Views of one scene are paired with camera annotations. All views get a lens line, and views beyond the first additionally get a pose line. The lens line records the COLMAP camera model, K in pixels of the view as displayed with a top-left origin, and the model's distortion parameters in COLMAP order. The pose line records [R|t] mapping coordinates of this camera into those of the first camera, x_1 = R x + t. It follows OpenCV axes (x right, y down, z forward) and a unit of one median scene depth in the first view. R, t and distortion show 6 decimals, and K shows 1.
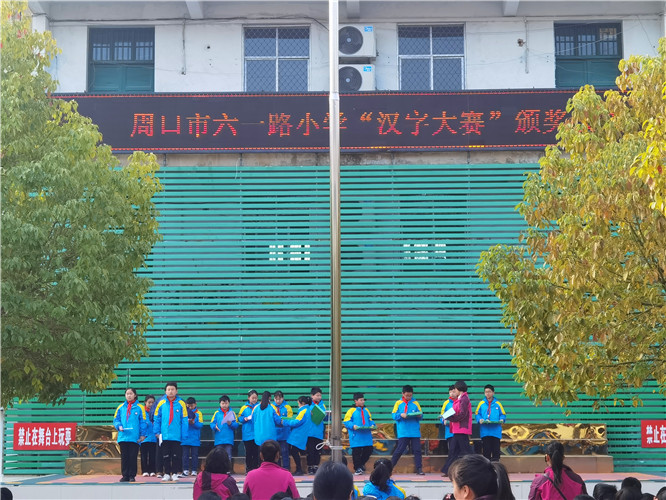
lens RADIAL K [[1264.0, 0, 332.1], [0, 1264.0, 256.7], [0, 0, 1]] dist [0.445702, -3.162162]
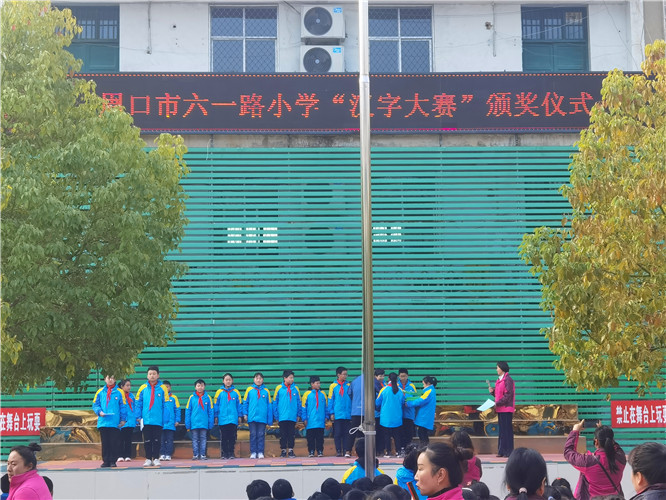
lens RADIAL K [[1271.6, 0, 333.0], [0, 1271.6, 250.0], [0, 0, 1]] dist [0.516815, -4.129453]
pose [[0.997899, -0.000103, 0.064795, -0.042575], [-0.000445, 0.999964, 0.008443, 0.000033], [-0.064794, -0.008454, 0.997863, -0.000921]]
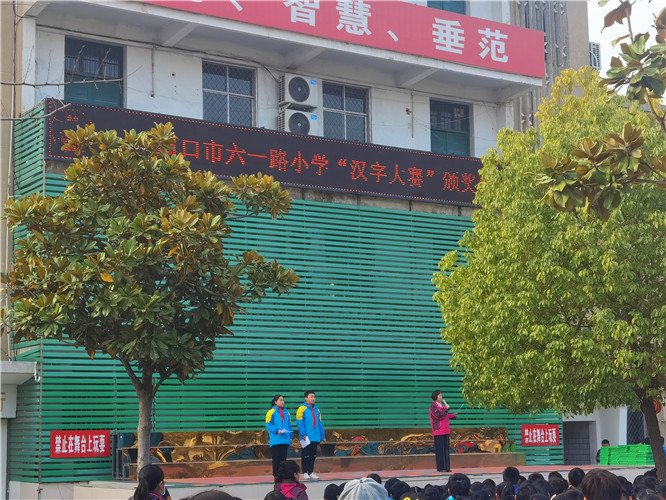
lens RADIAL K [[1271.6, 0, 333.0], [0, 1271.6, 250.0], [0, 0, 1]] dist [0.516815, -4.129453]
pose [[0.818405, 0.072581, 0.570040, -0.636708], [-0.064717, 0.997322, -0.034070, 0.009608], [-0.570986, -0.009008, 0.820910, 0.053195]]
